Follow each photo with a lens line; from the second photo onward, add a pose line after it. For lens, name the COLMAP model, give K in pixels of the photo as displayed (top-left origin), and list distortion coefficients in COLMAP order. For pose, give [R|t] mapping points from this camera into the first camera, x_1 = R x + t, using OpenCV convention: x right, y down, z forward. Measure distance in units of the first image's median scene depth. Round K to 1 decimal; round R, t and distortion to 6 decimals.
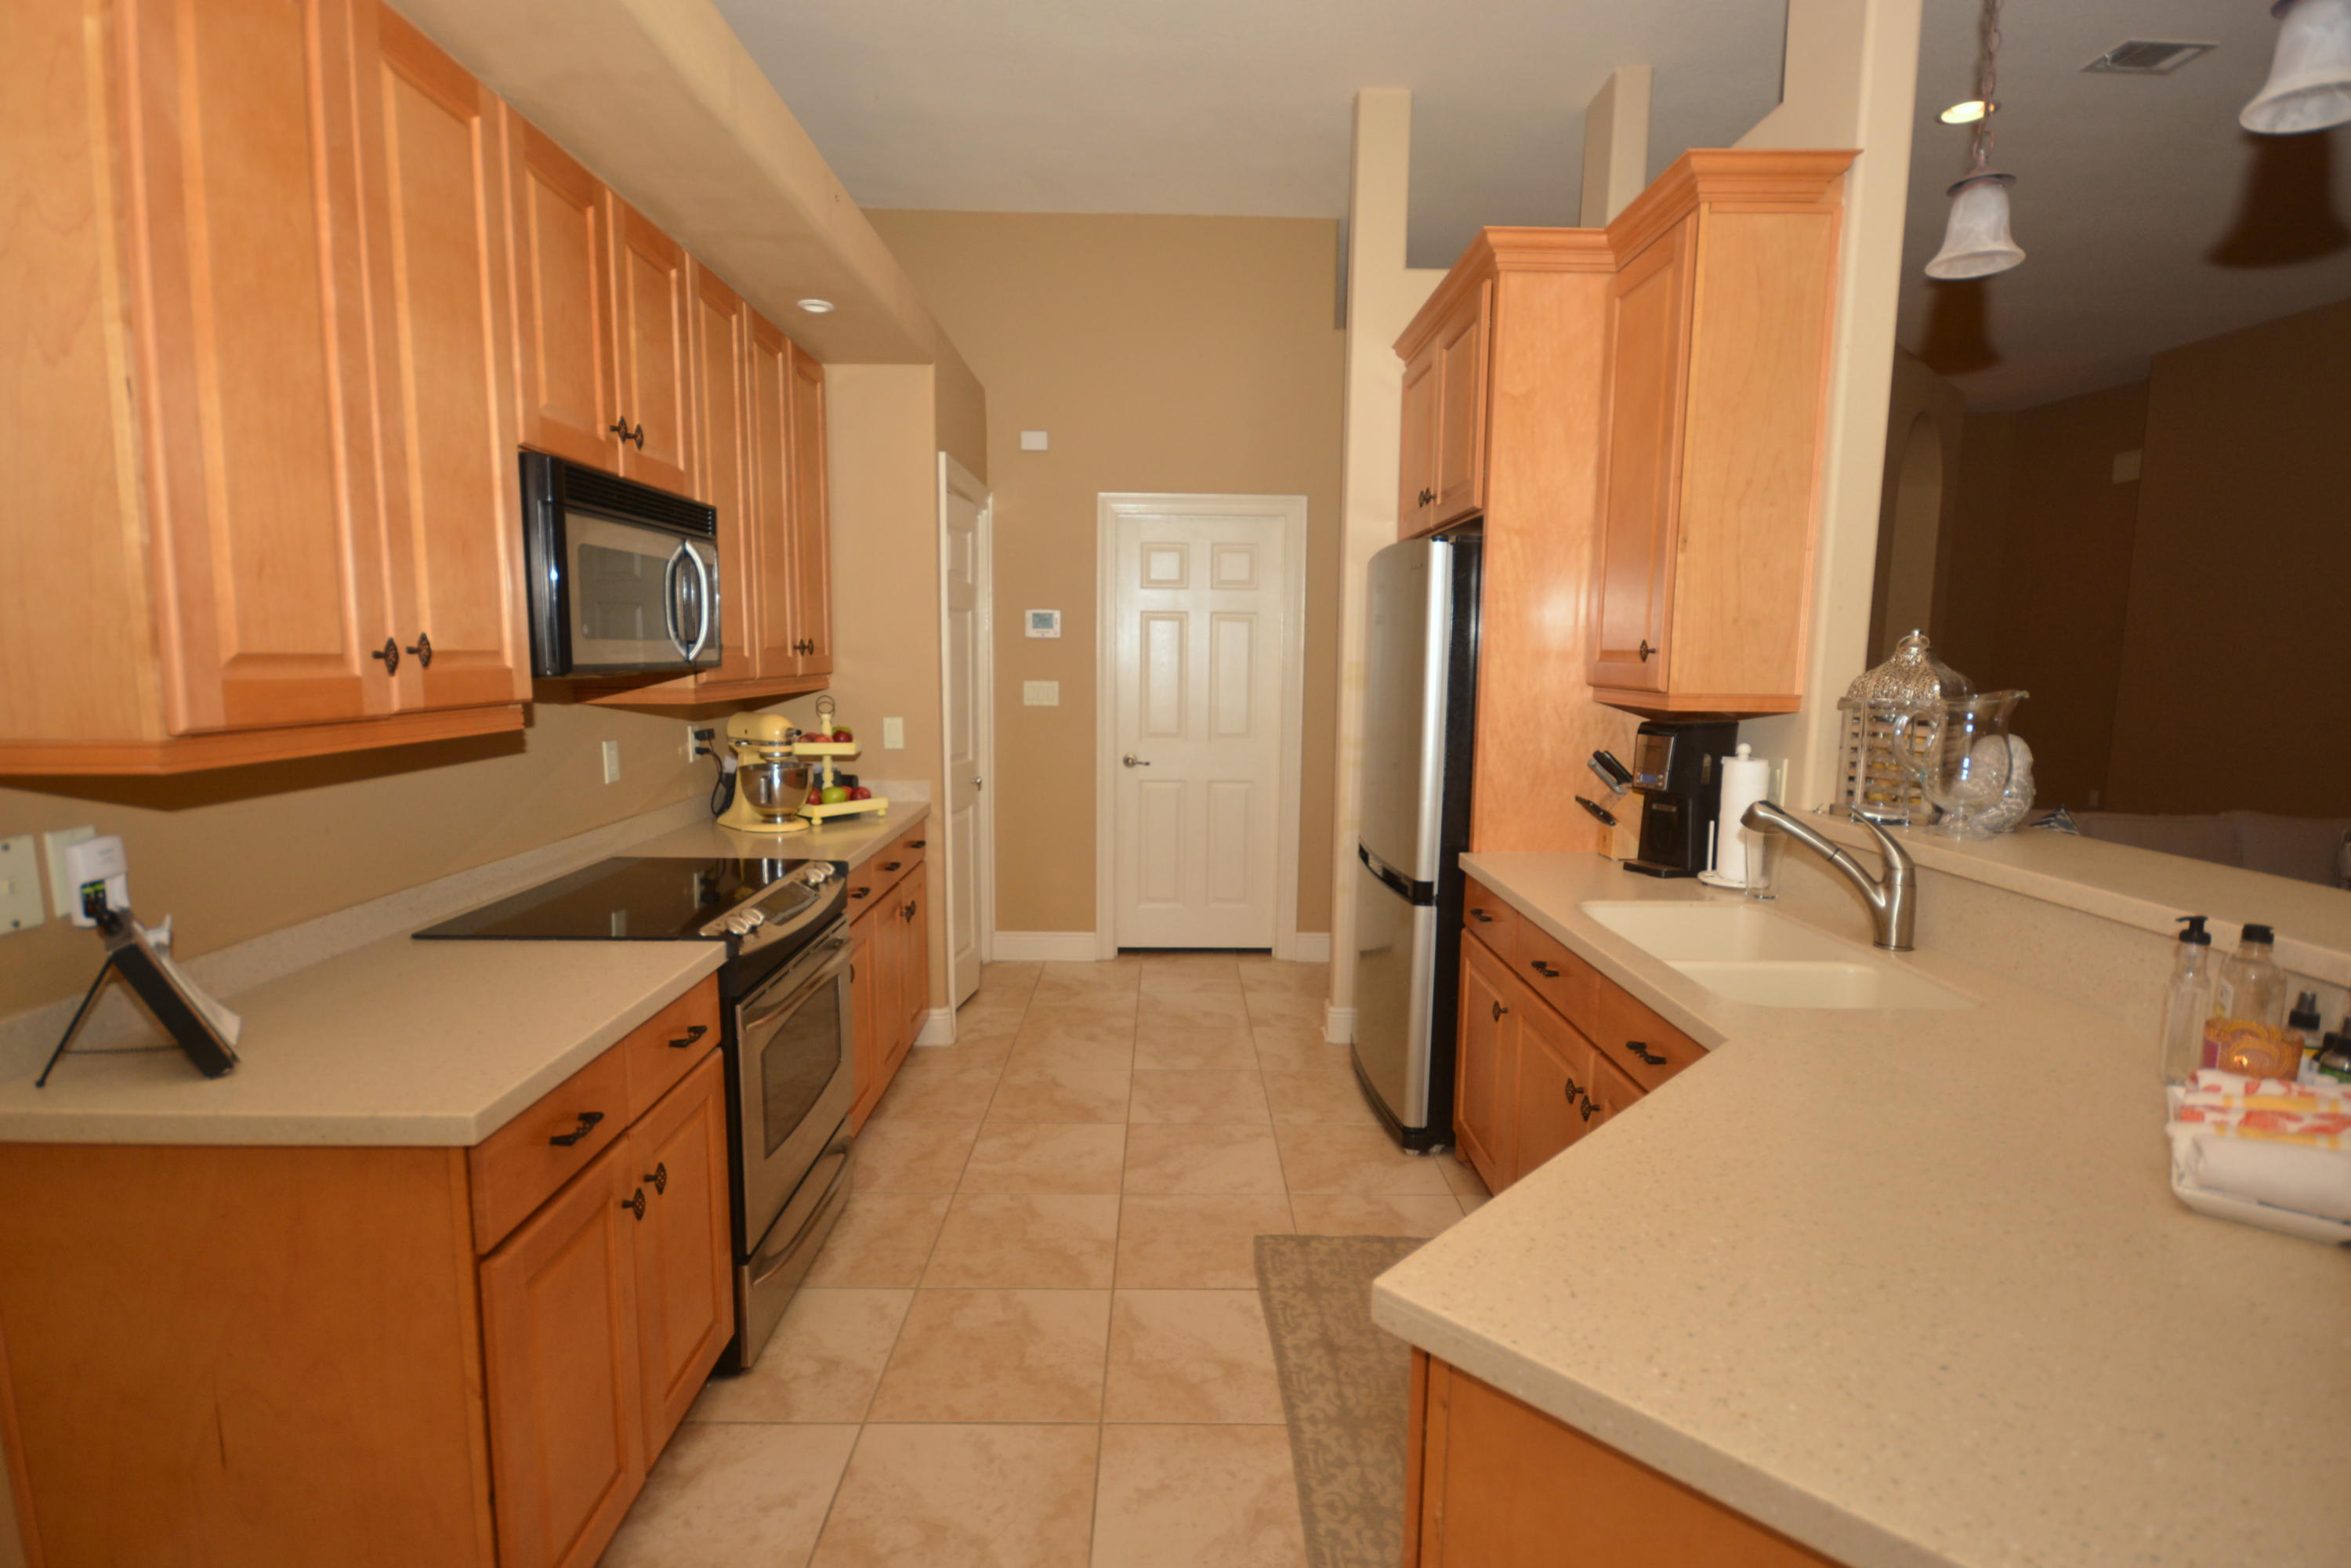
lens RADIAL K [[1123.9, 0, 1176.4], [0, 1123.9, 786.2], [0, 0, 1]] dist [0.001967, -0.004774]
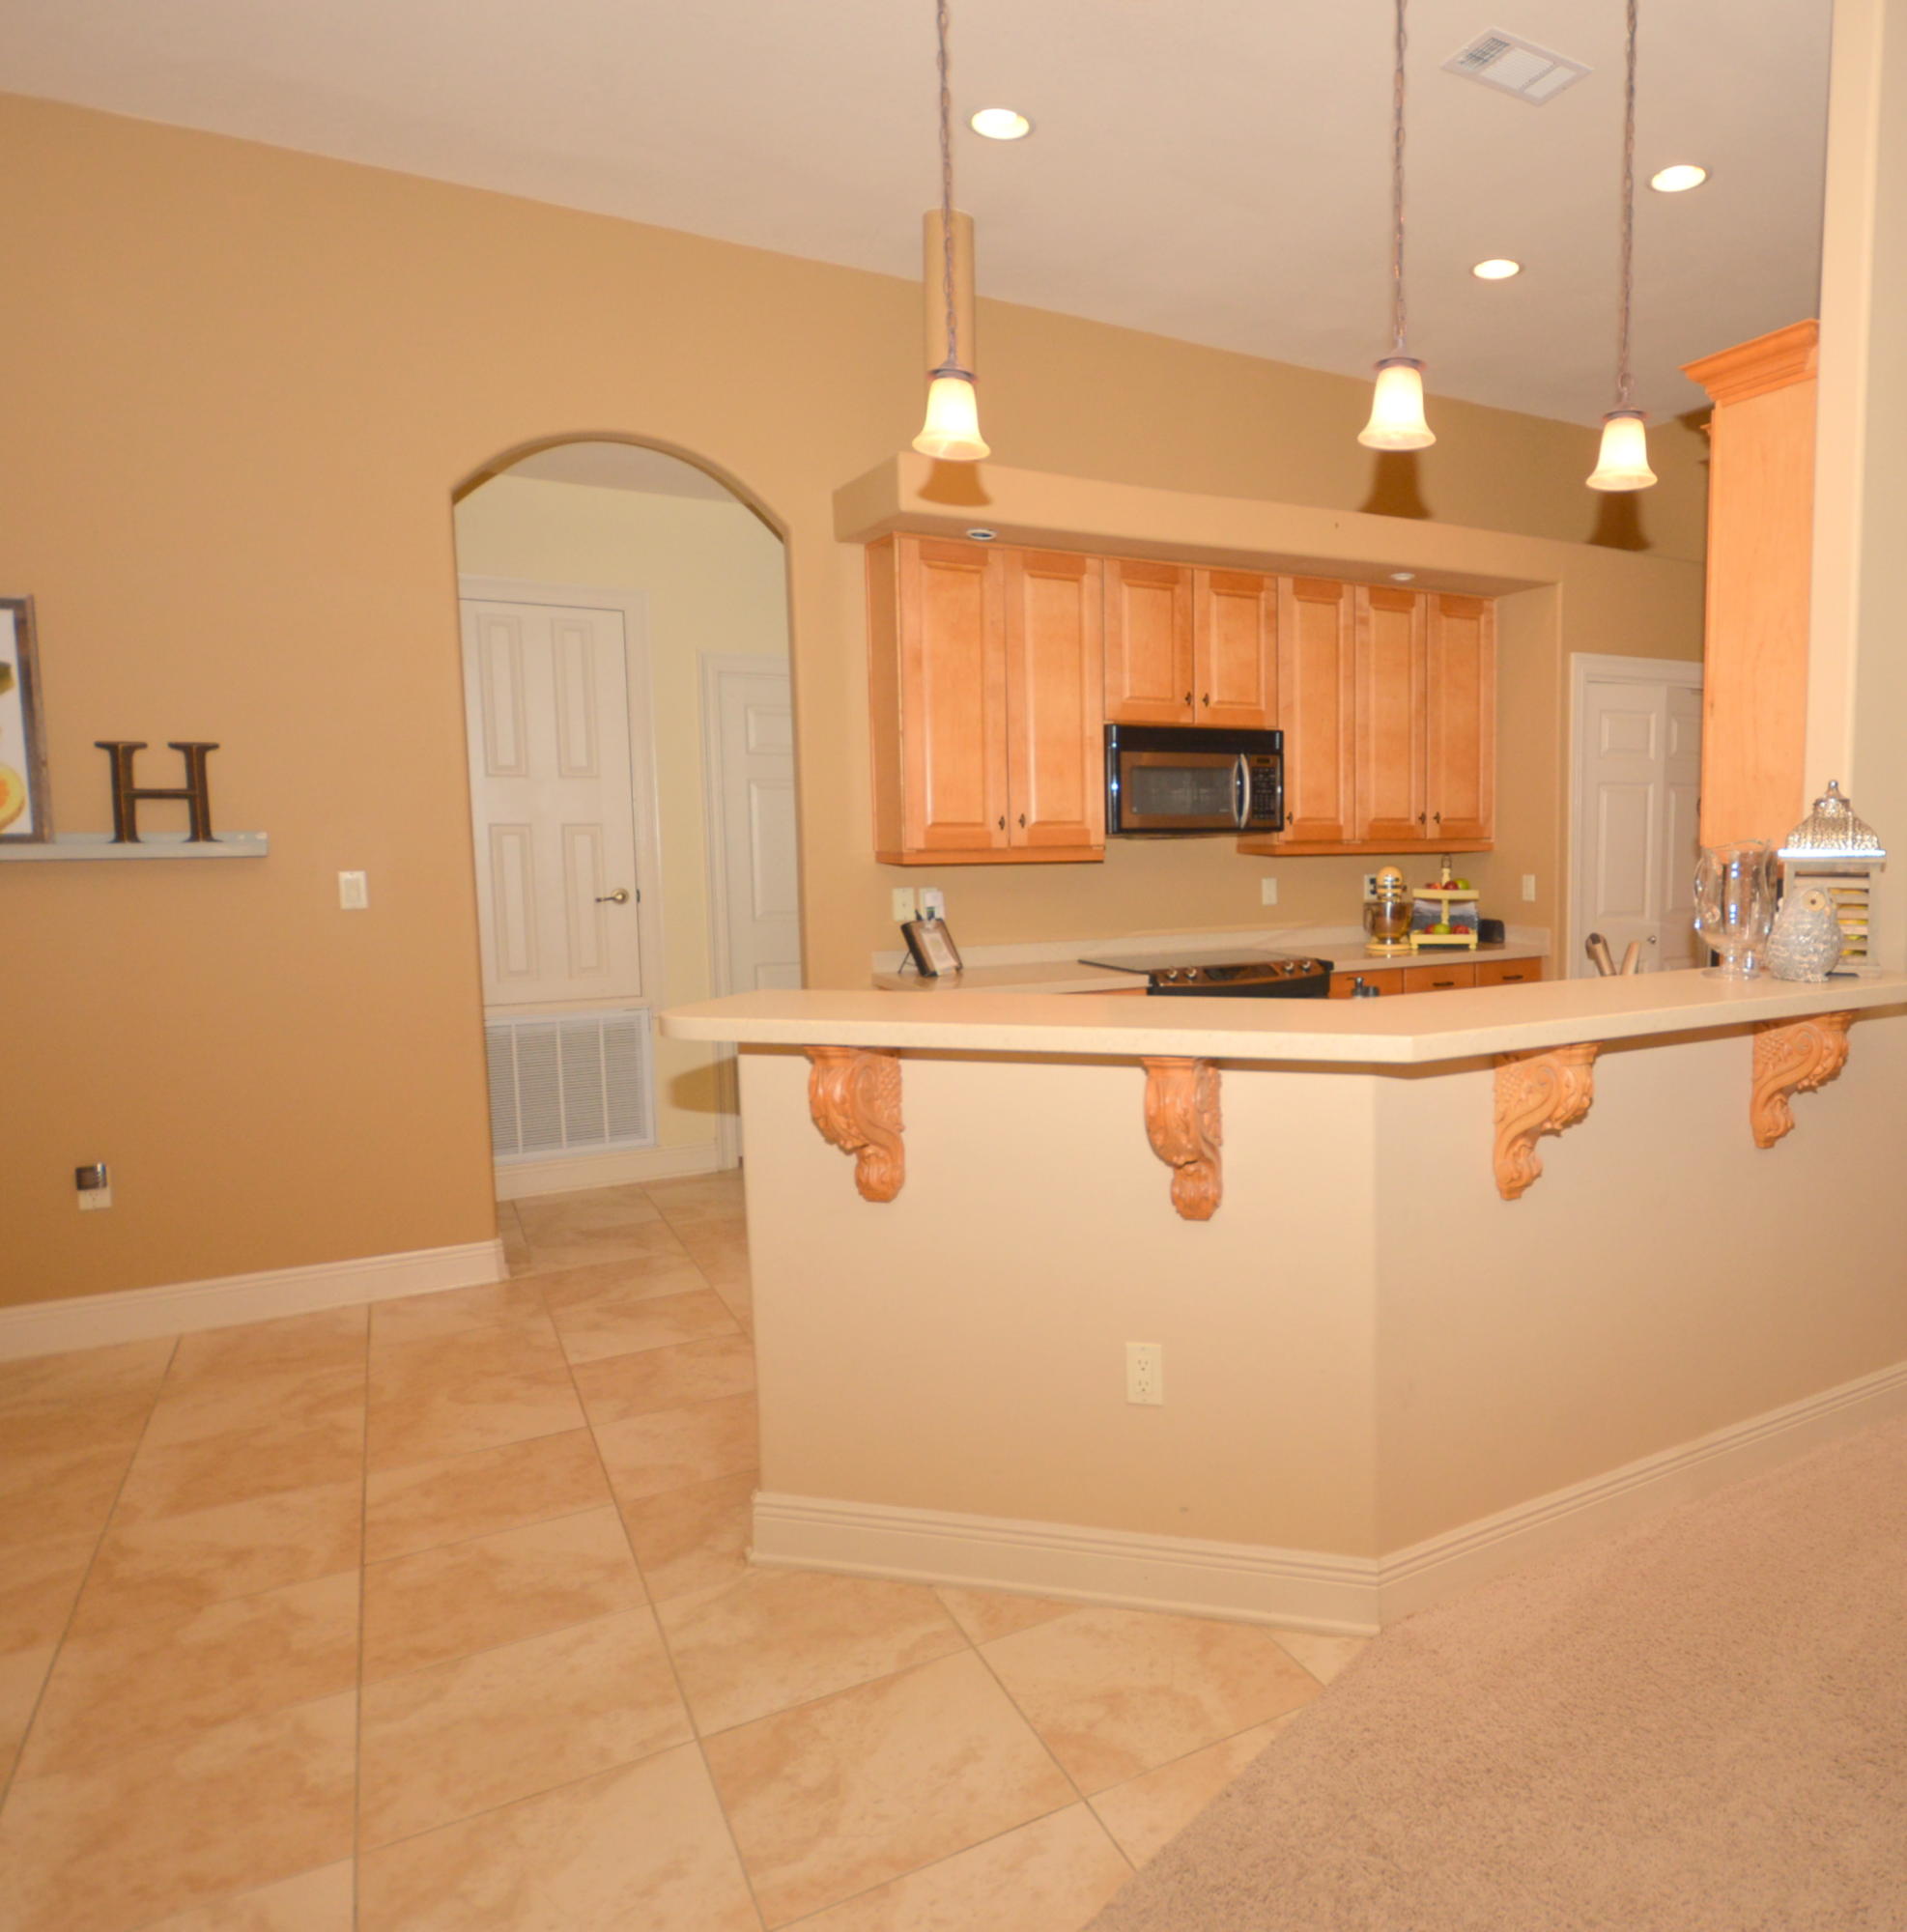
lens RADIAL K [[1356.7, 0, 1244.2], [0, 1356.7, 957.3], [0, 0, 1]] dist [0.000517, 0.000335]
pose [[0.526348, 0.069919, -0.847389, 1.133326], [-0.093127, 0.995358, 0.024283, 0.028331], [0.845154, 0.066134, 0.530416, -0.048482]]
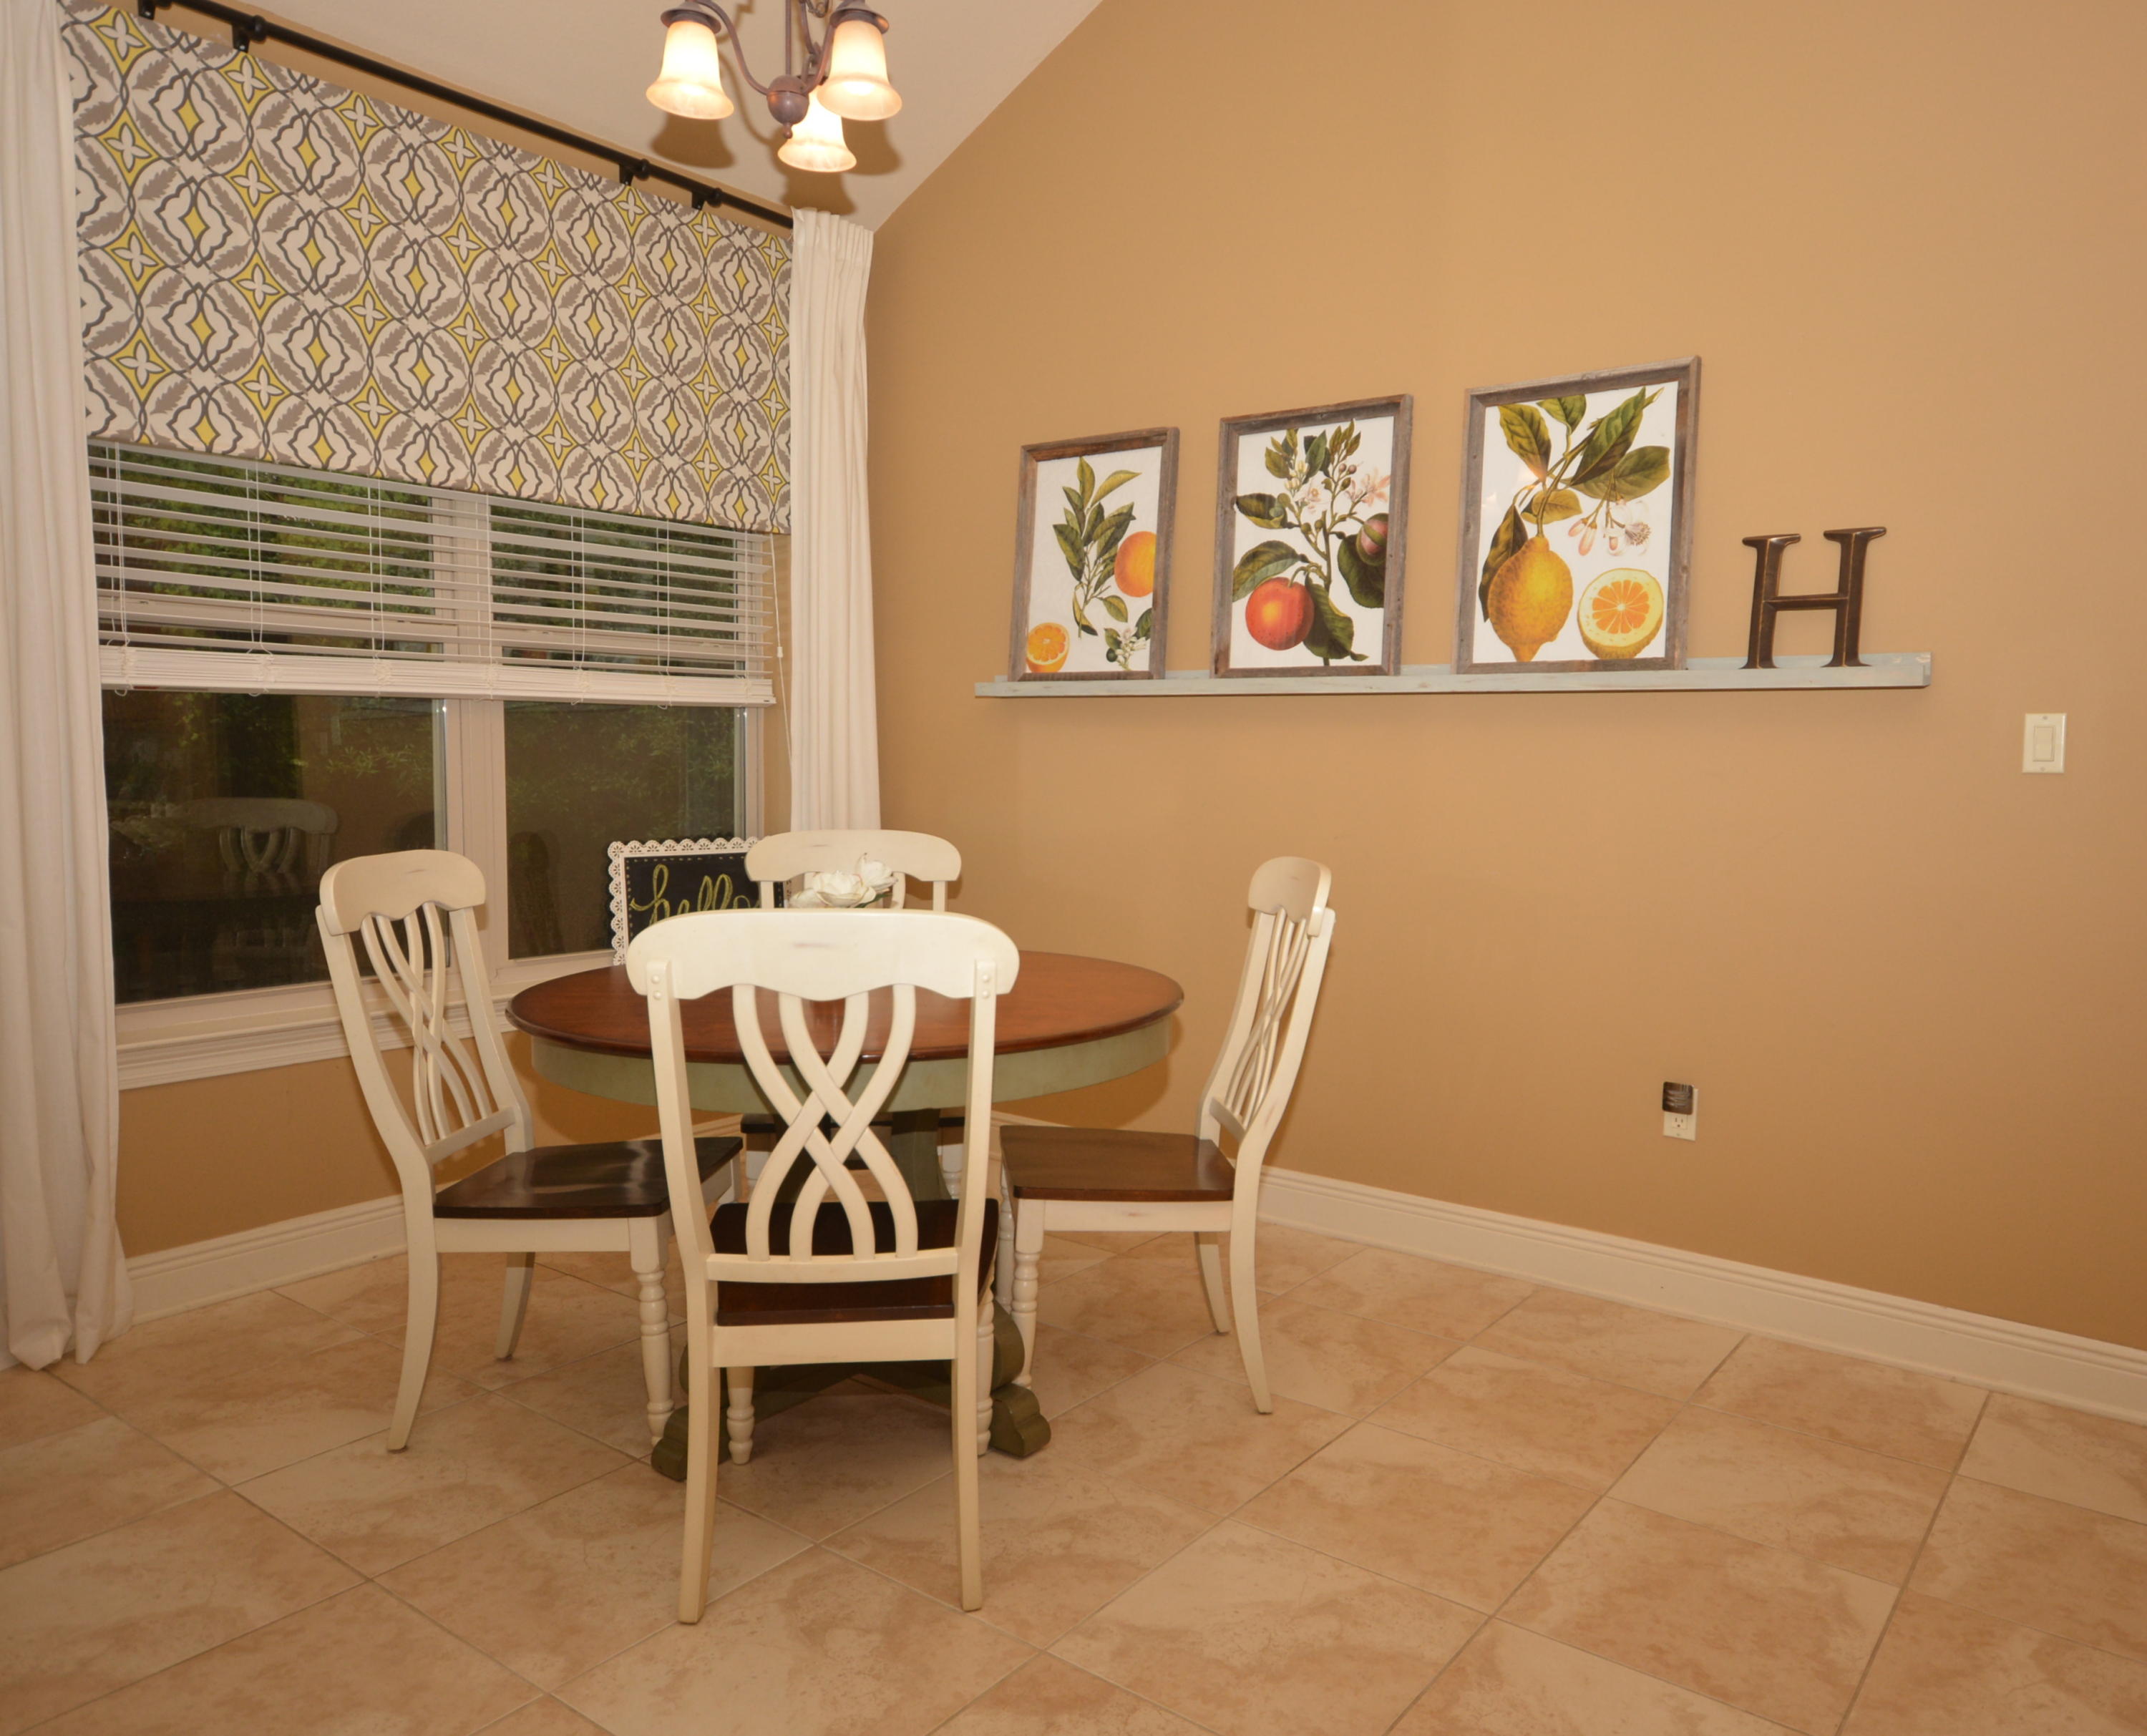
lens RADIAL K [[1505.5, 0, 1156.0], [0, 1505.5, 858.2], [0, 0, 1]] dist [-0.012329, 0.024681]
pose [[-0.602730, 0.044065, -0.796727, 0.603127], [-0.115107, 0.983229, 0.141459, 0.079212], [0.789599, 0.176971, -0.587550, 0.042103]]
